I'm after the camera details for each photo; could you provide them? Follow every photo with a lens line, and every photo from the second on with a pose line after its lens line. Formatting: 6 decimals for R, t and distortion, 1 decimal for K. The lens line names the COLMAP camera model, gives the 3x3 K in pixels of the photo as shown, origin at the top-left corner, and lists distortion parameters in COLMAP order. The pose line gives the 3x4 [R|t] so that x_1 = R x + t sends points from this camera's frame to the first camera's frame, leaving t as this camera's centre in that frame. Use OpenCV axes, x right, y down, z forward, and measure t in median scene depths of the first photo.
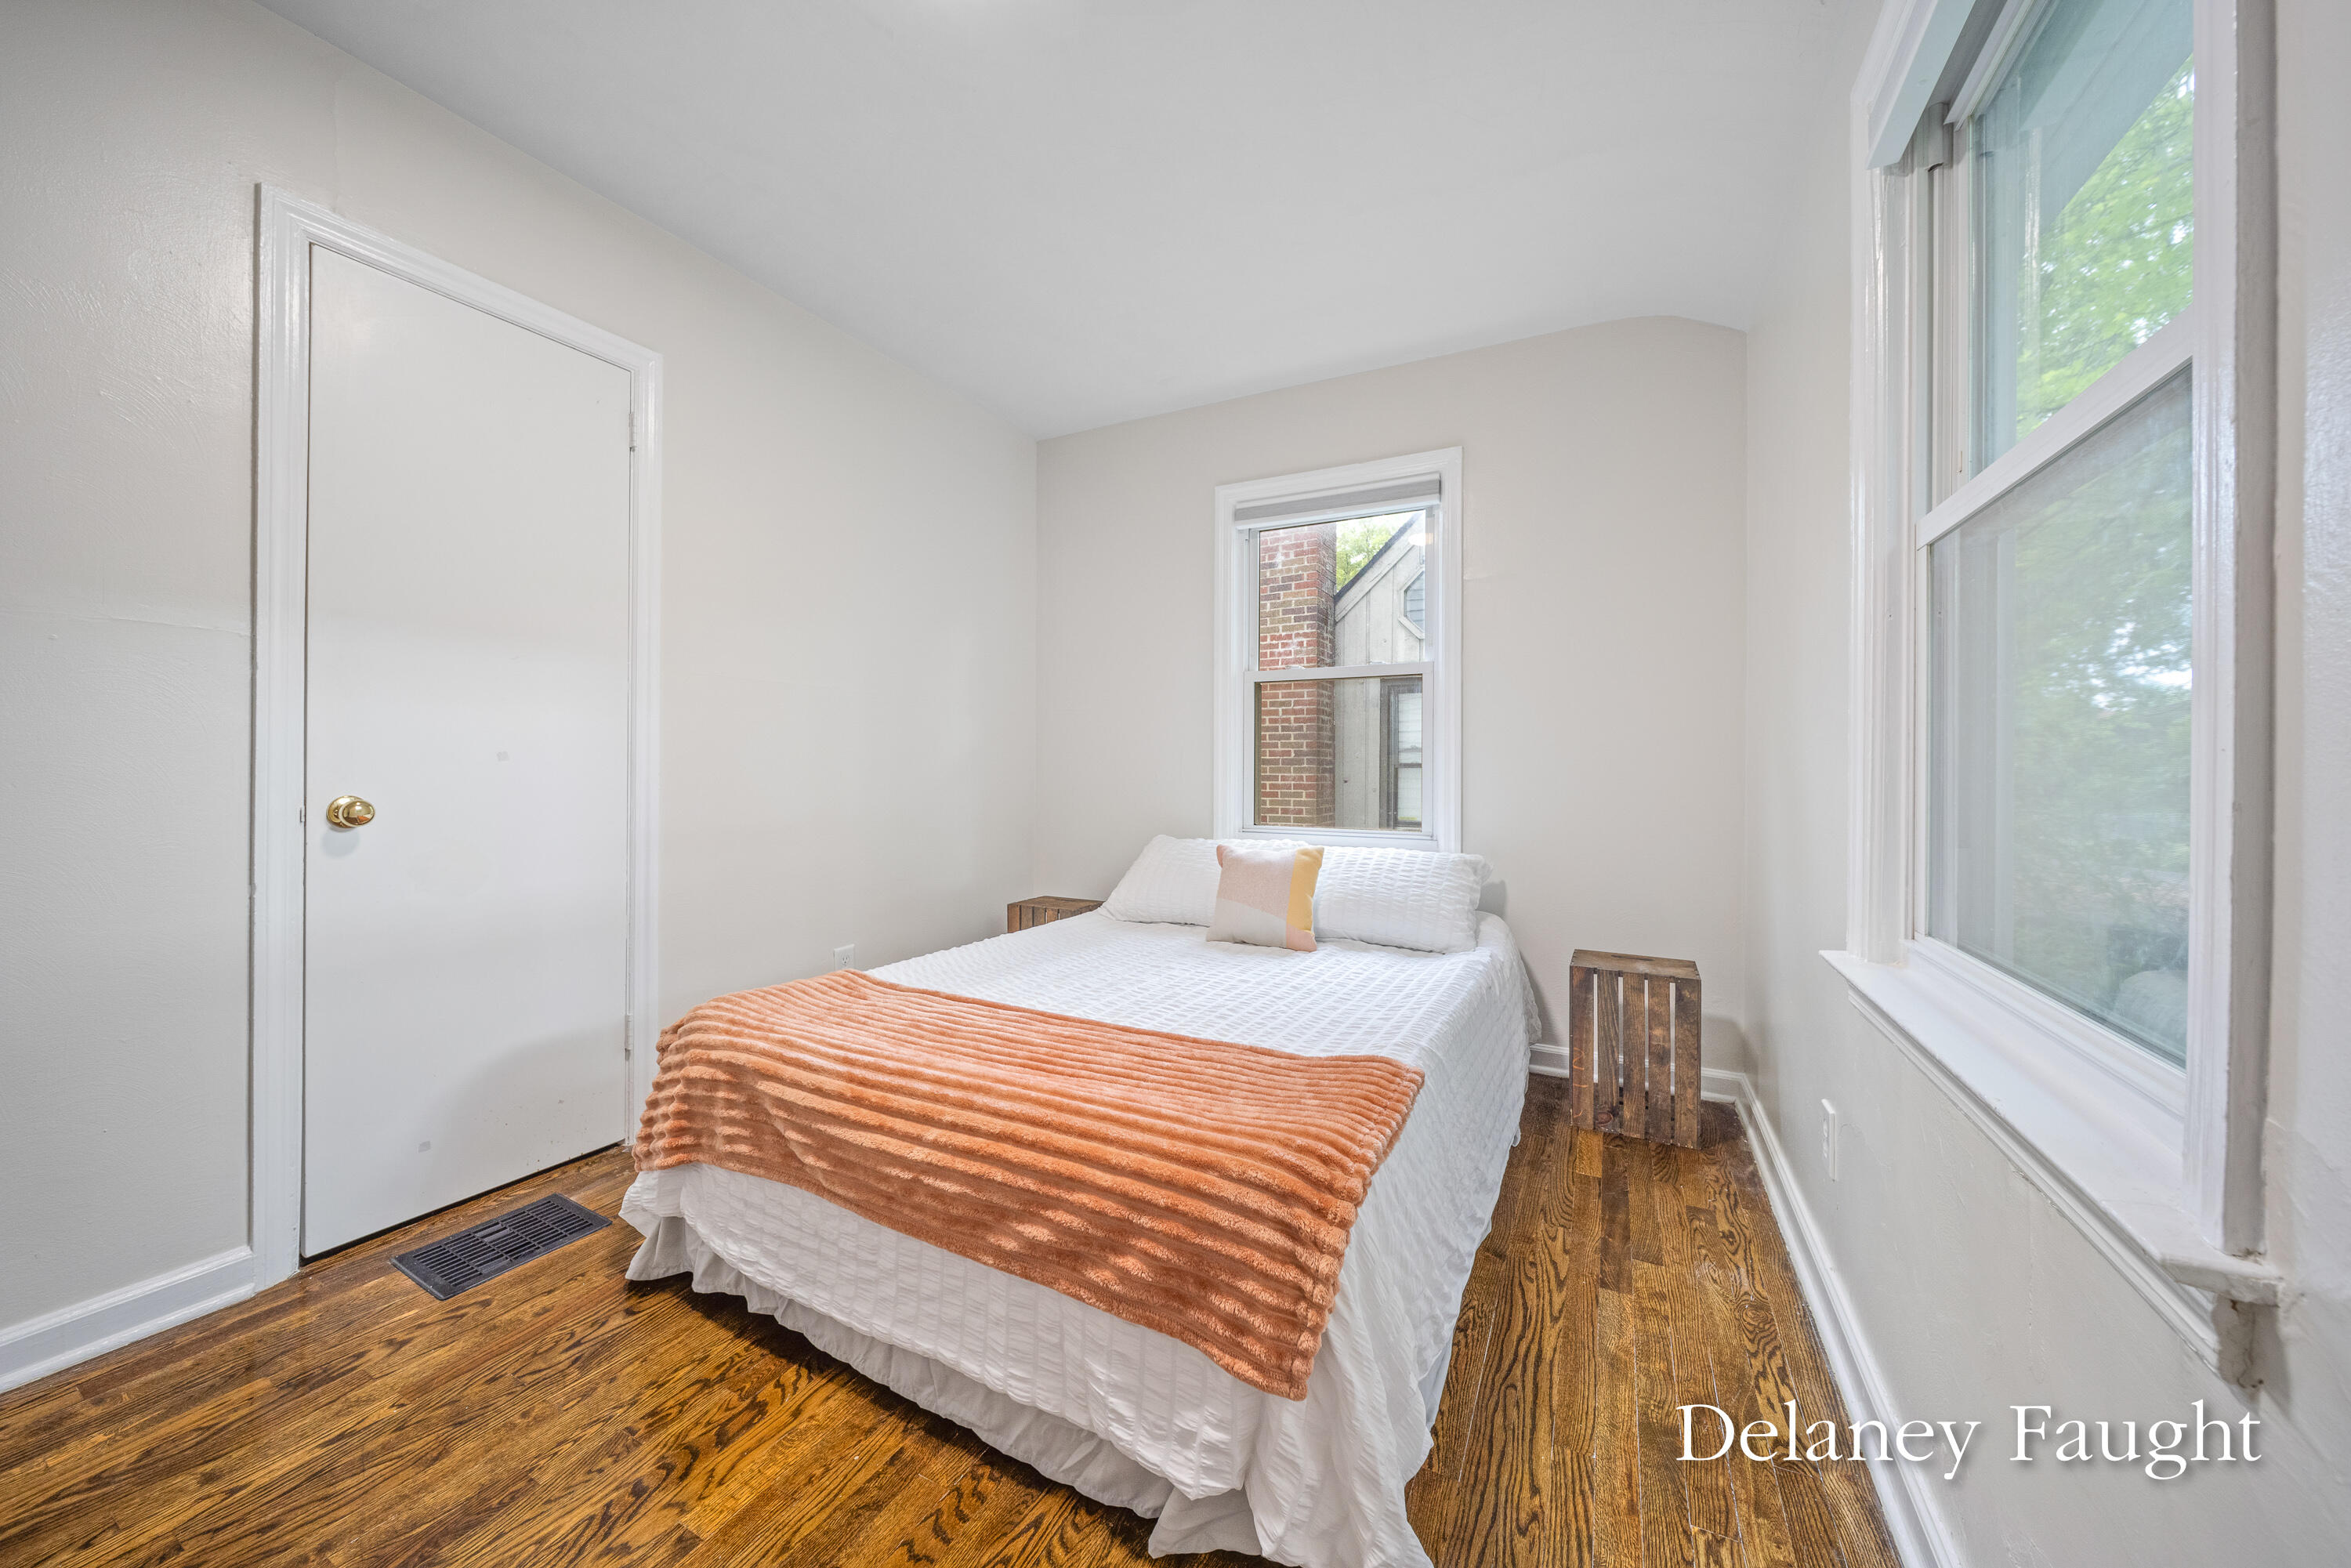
lens RADIAL K [[840.5, 0, 1168.2], [0, 840.5, 759.7], [0, 0, 1]] dist [-0.003854, -0.000306]
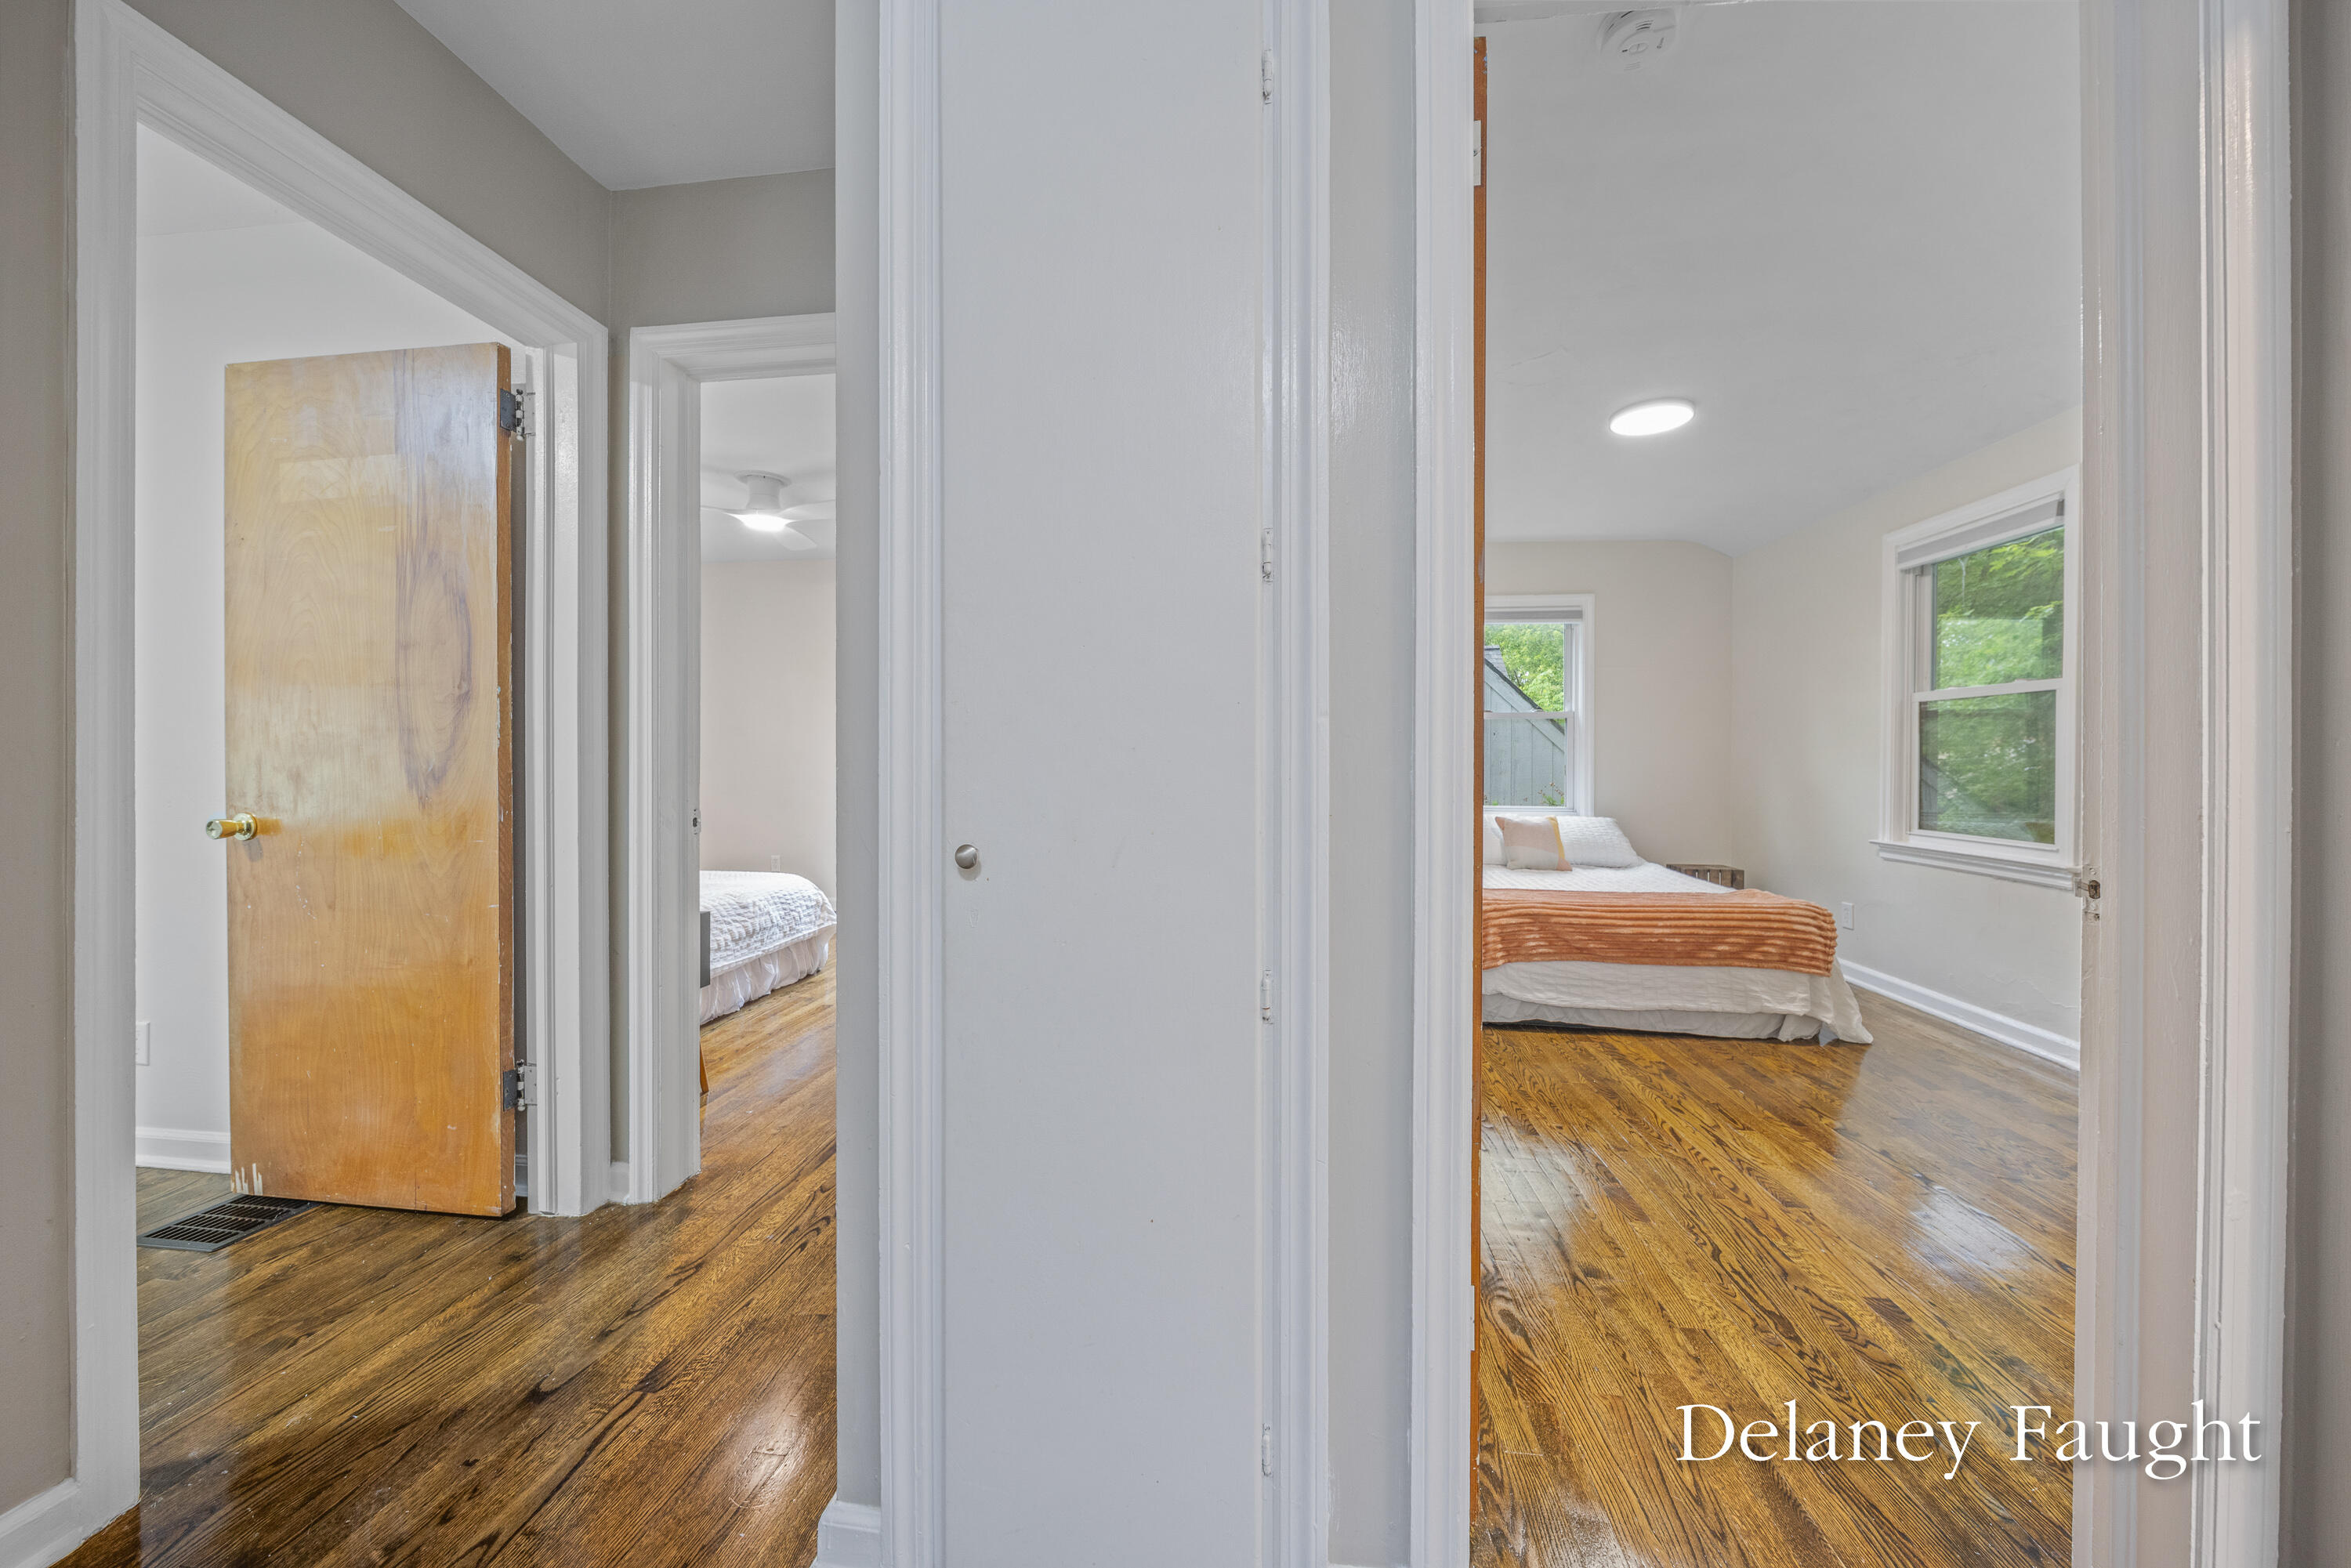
lens RADIAL K [[840.5, 0, 1168.2], [0, 840.5, 759.7], [0, 0, 1]] dist [-0.003854, -0.000306]
pose [[0.934526, -0.002104, 0.355889, -2.463974], [-0.001501, 0.999950, 0.009854, -0.067817], [-0.355893, -0.009743, 0.934476, -0.795955]]
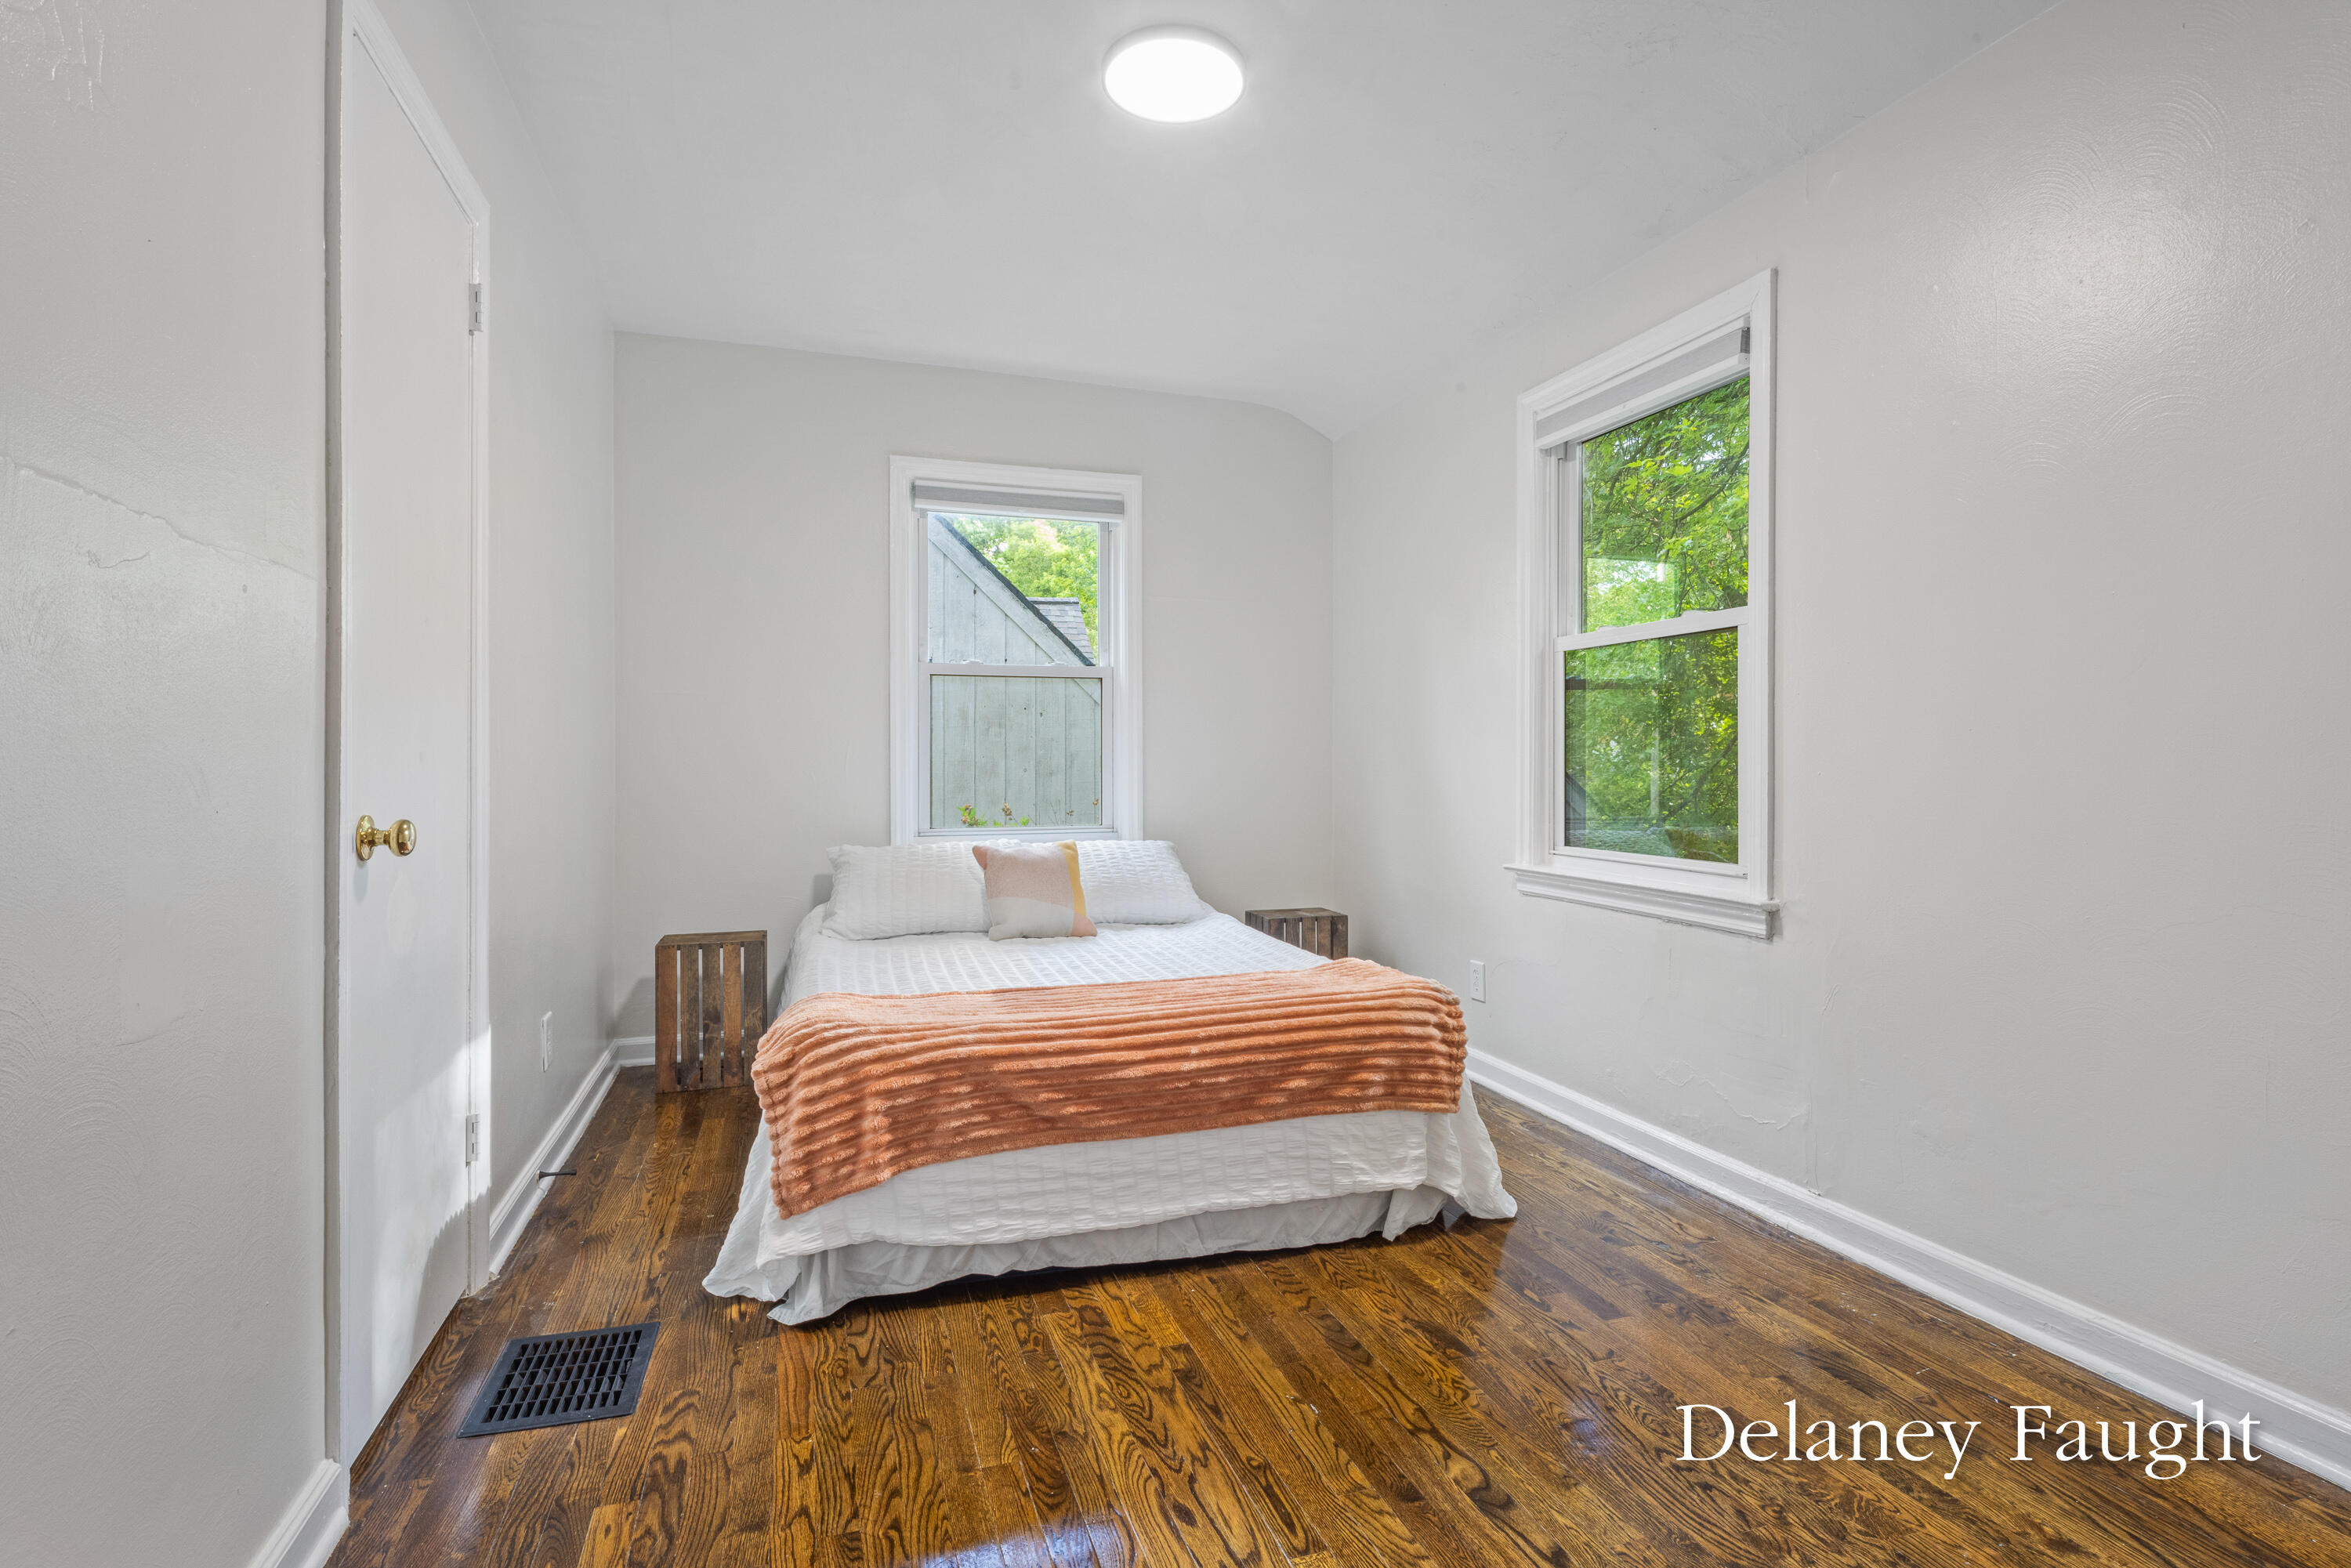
lens RADIAL K [[1155.2, 0, 1201.6], [0, 1155.2, 766.9], [0, 0, 1]] dist [-0.010408, -0.000781]
pose [[0.681438, -0.008829, 0.731823, -1.527202], [-0.001163, 0.999913, 0.013146, -0.017810], [-0.731875, -0.009809, 0.681368, -0.223283]]
